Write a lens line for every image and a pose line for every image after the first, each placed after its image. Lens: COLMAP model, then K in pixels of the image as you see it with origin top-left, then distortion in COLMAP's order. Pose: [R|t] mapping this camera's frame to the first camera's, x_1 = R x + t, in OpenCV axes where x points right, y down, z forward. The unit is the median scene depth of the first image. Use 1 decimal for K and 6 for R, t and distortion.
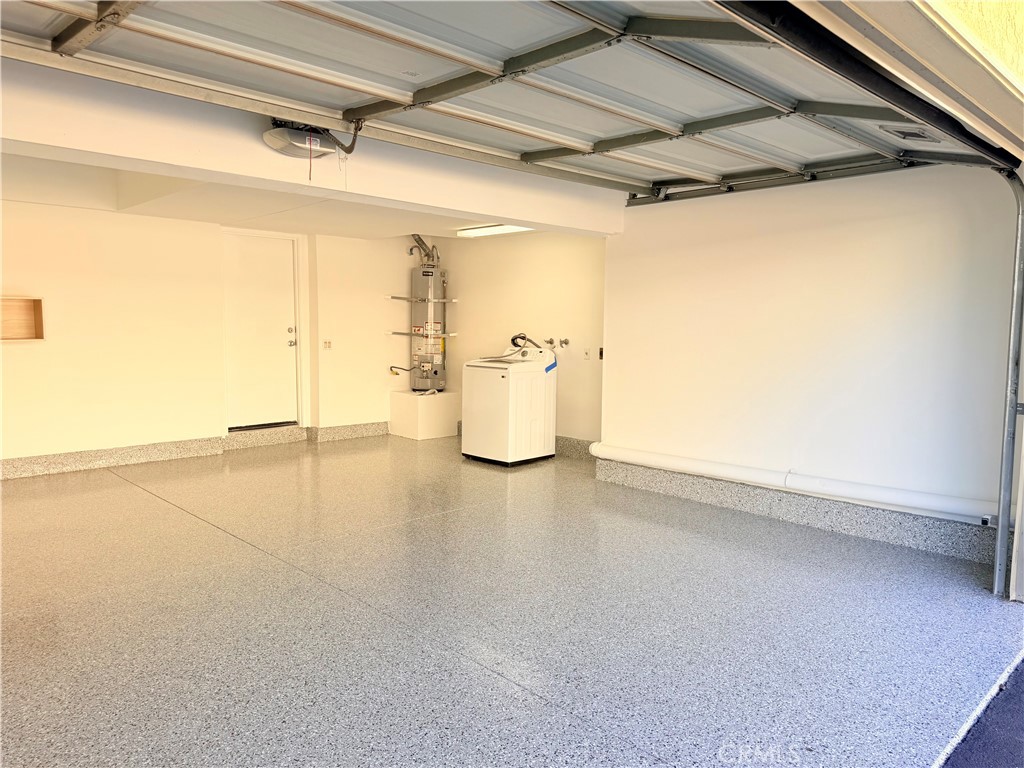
lens RADIAL K [[711.2, 0, 503.6], [0, 711.2, 389.3], [0, 0, 1]] dist [0.063293, -0.065838]
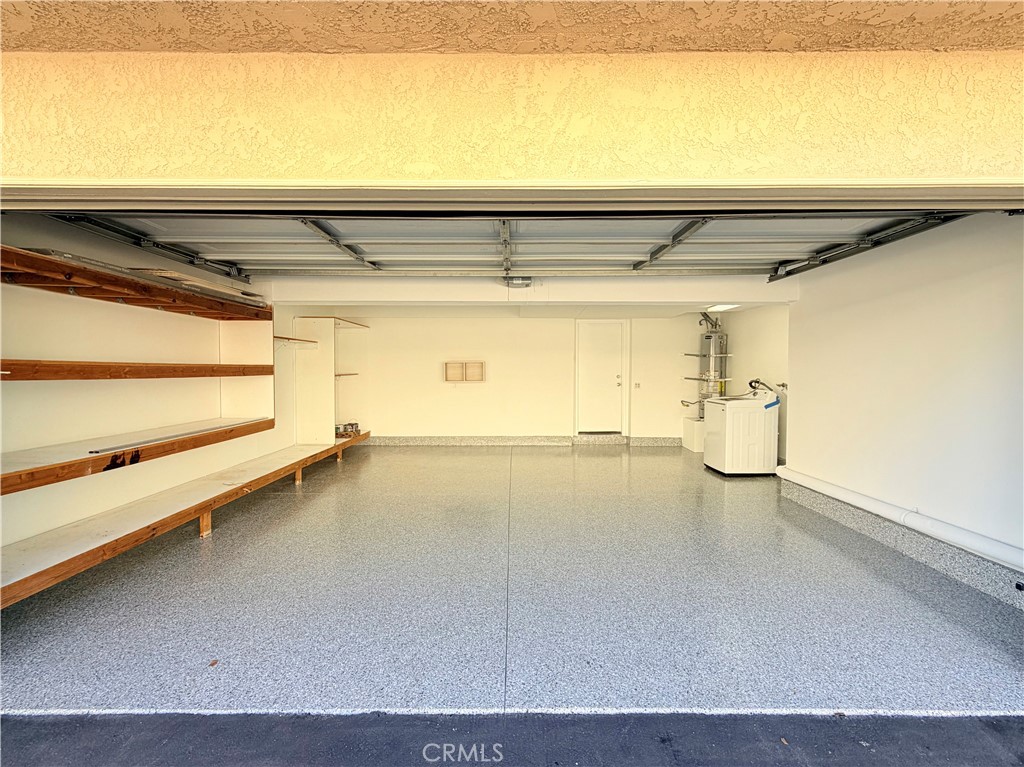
lens RADIAL K [[468.1, 0, 509.2], [0, 468.1, 372.9], [0, 0, 1]] dist [0.002342, 0.001081]
pose [[0.721499, -0.004239, -0.692402, 0.300116], [-0.058179, 0.996074, -0.066722, -0.003901], [0.689967, 0.088423, 0.718420, 0.047516]]
